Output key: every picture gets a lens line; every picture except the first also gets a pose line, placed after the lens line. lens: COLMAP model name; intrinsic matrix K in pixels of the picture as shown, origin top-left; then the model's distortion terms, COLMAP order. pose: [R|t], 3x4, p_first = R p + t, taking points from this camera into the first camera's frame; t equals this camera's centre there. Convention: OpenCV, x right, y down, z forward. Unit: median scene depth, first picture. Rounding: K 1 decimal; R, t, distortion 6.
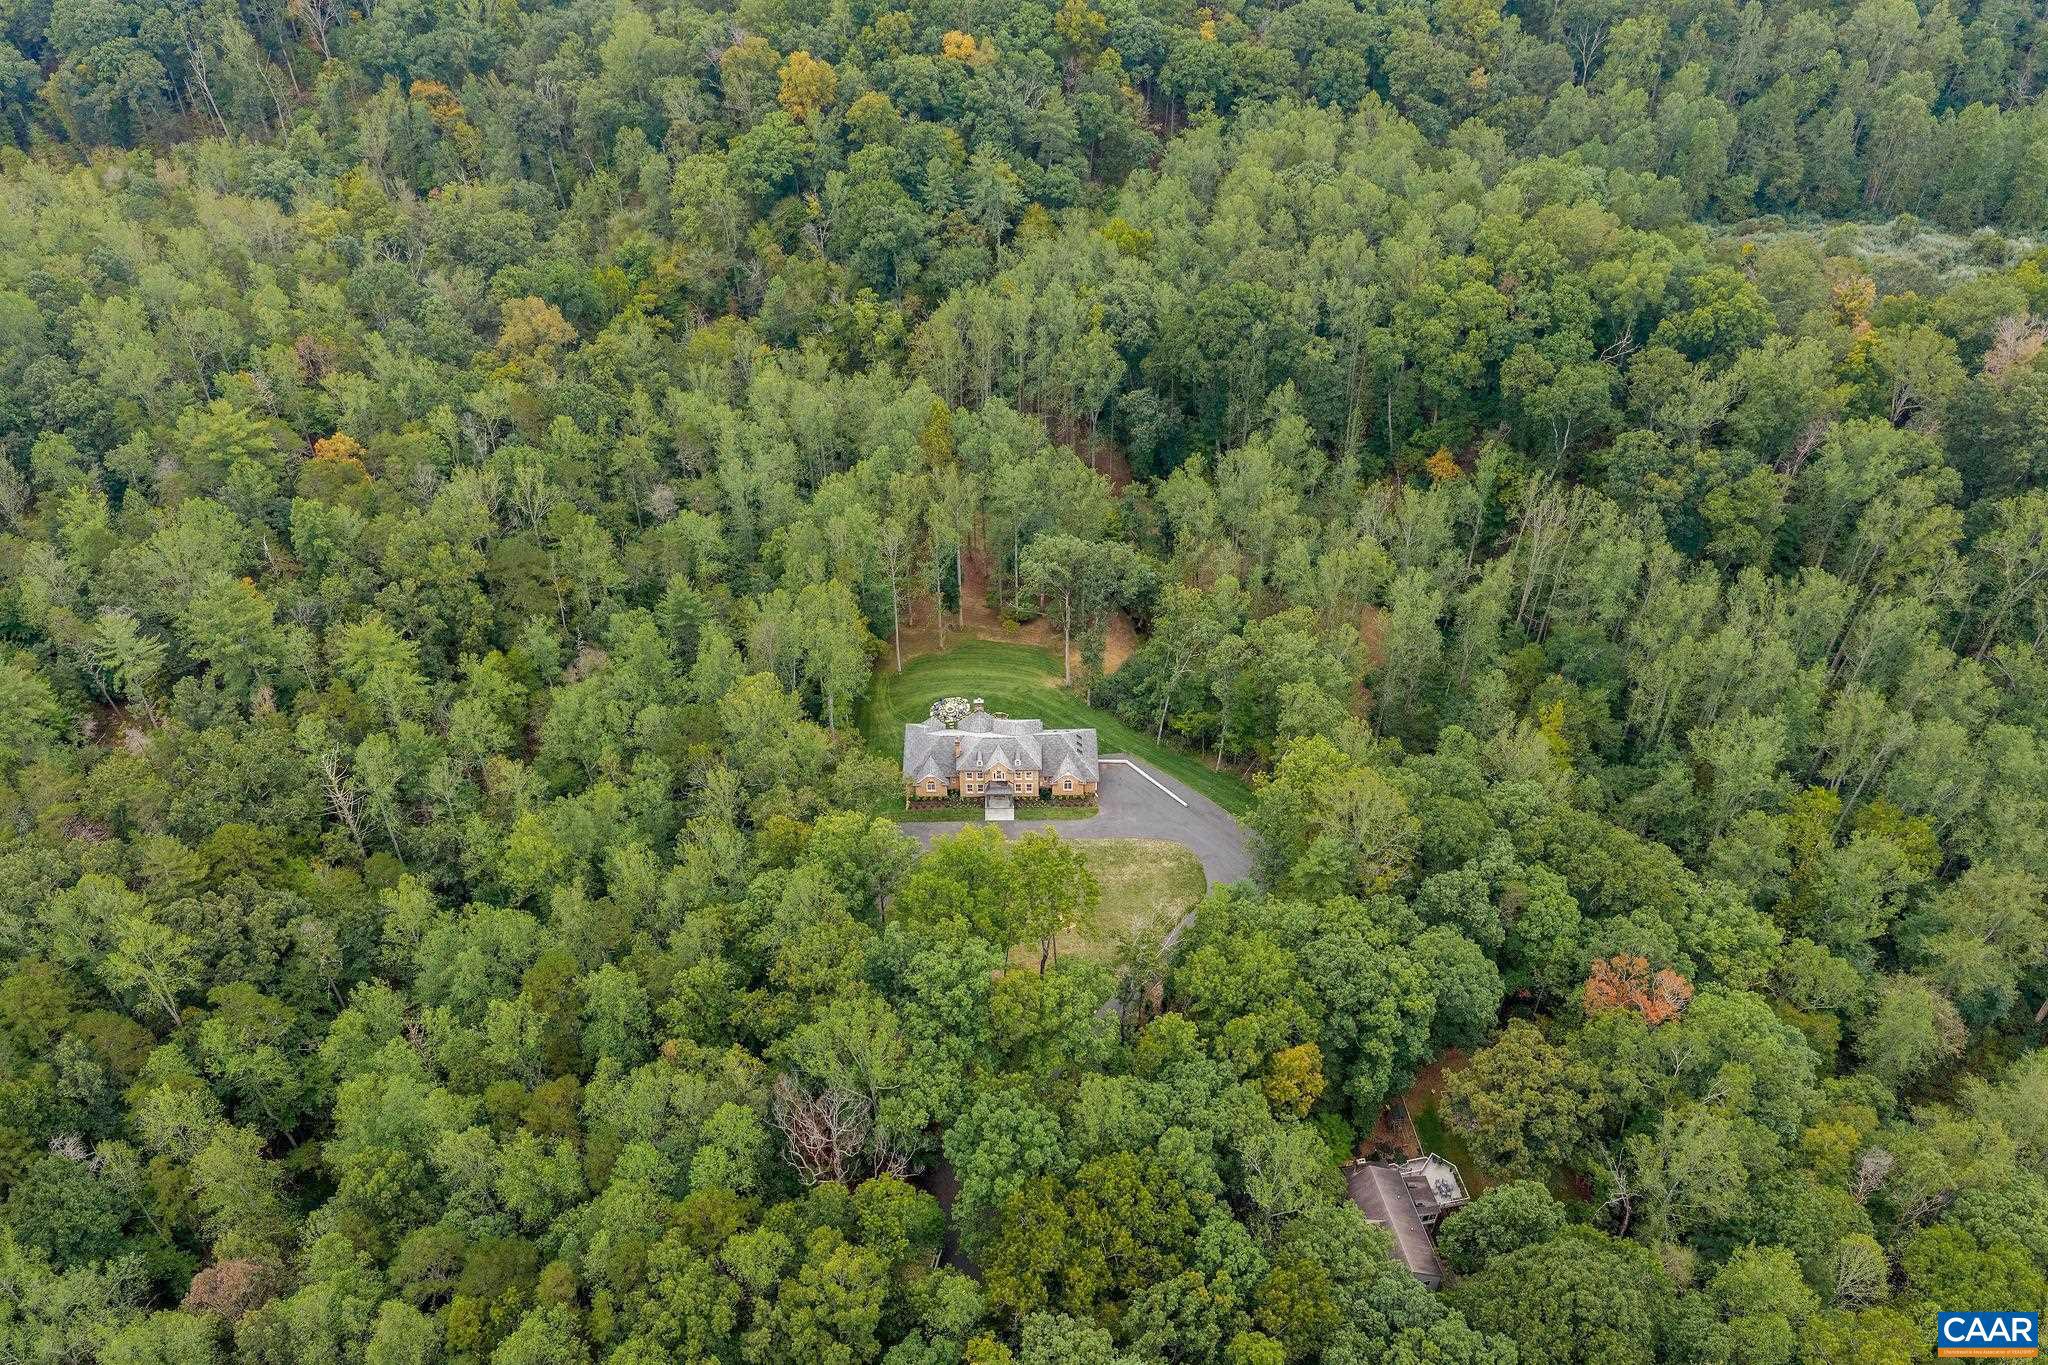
lens RADIAL K [[1719.0, 0, 1026.8], [0, 1719.0, 679.2], [0, 0, 1]] dist [0.073710, -0.165882]
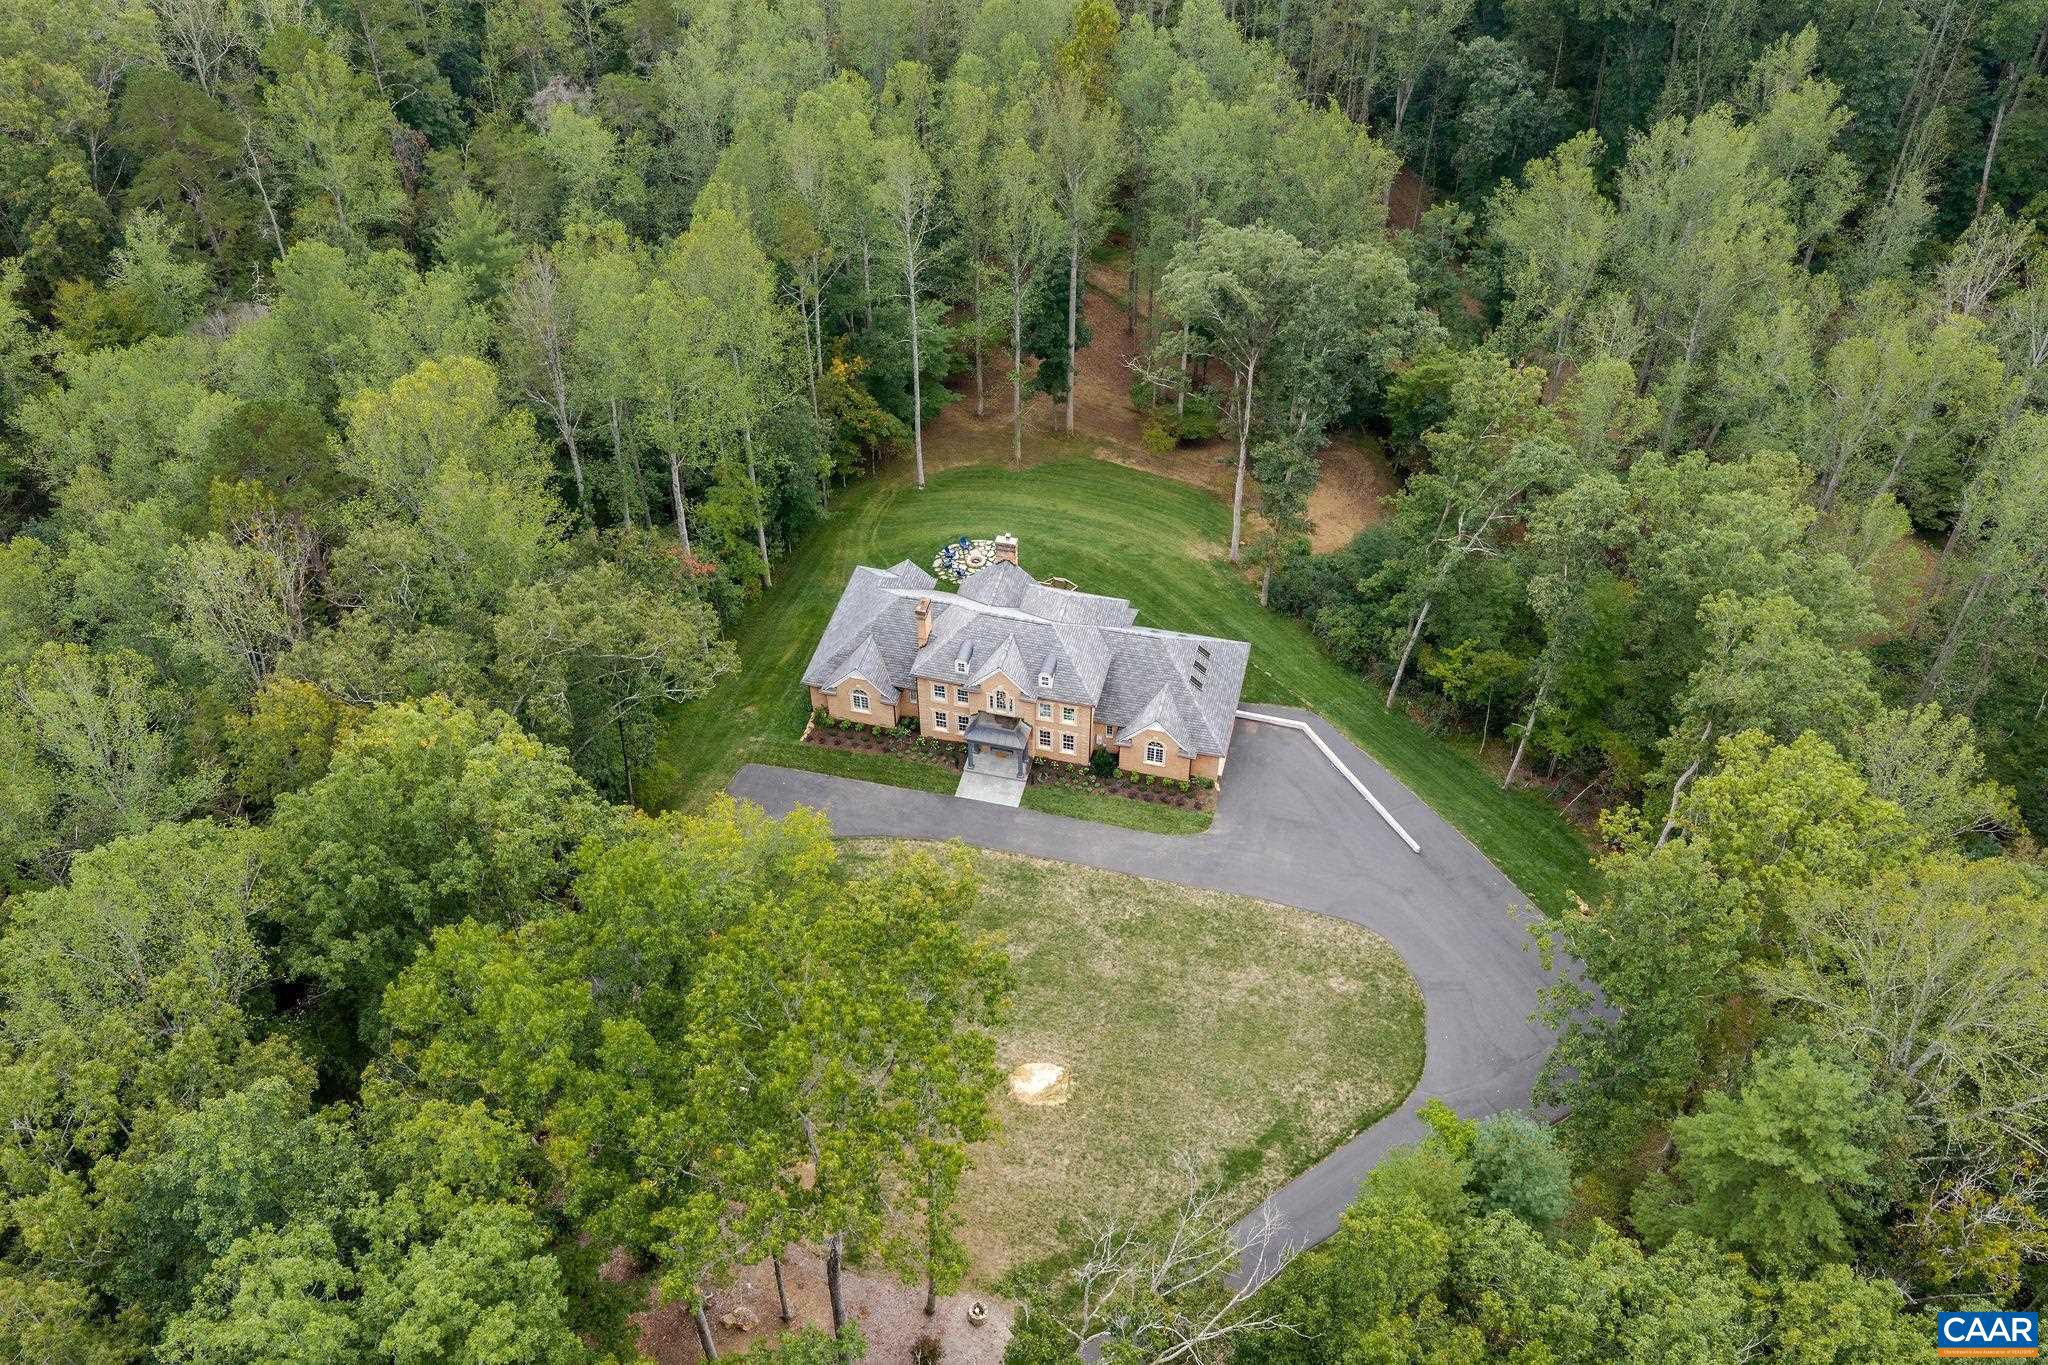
lens RADIAL K [[1719.0, 0, 1026.8], [0, 1719.0, 679.2], [0, 0, 1]] dist [0.073710, -0.165882]
pose [[0.969007, 0.175421, -0.173935, 0.065076], [-0.171161, 0.984458, 0.039318, 0.030969], [0.178129, -0.008328, 0.983972, 0.554625]]
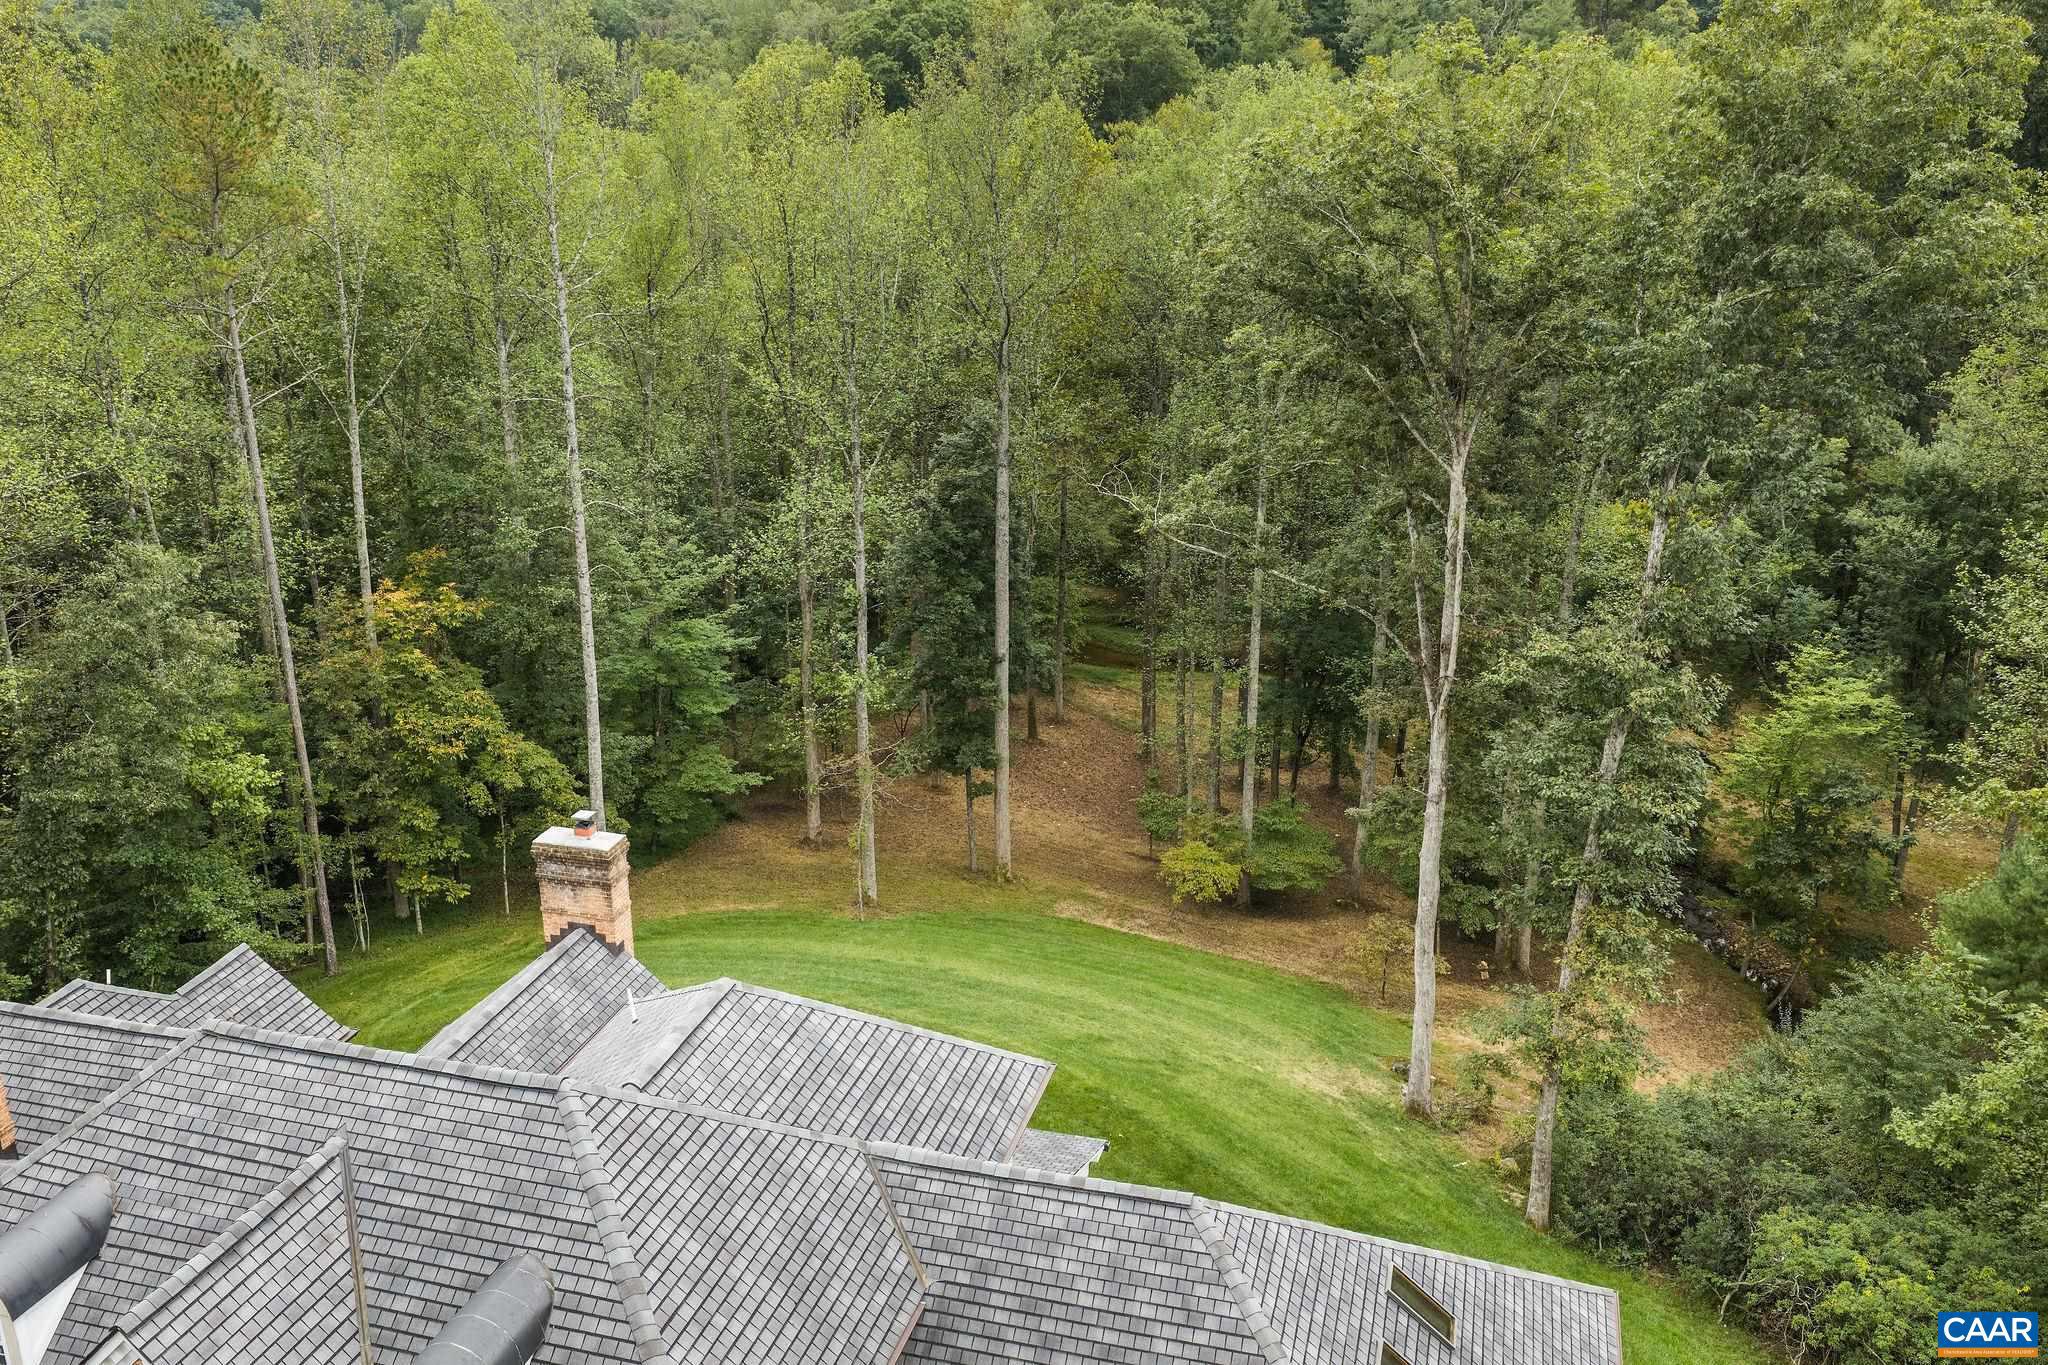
lens RADIAL K [[1719.0, 0, 1026.8], [0, 1719.0, 679.2], [0, 0, 1]] dist [0.073710, -0.165882]
pose [[0.959424, 0.096225, -0.265039, 0.031289], [-0.194947, 0.905486, -0.376951, 0.041931], [0.203717, 0.413324, 0.887504, 0.911195]]
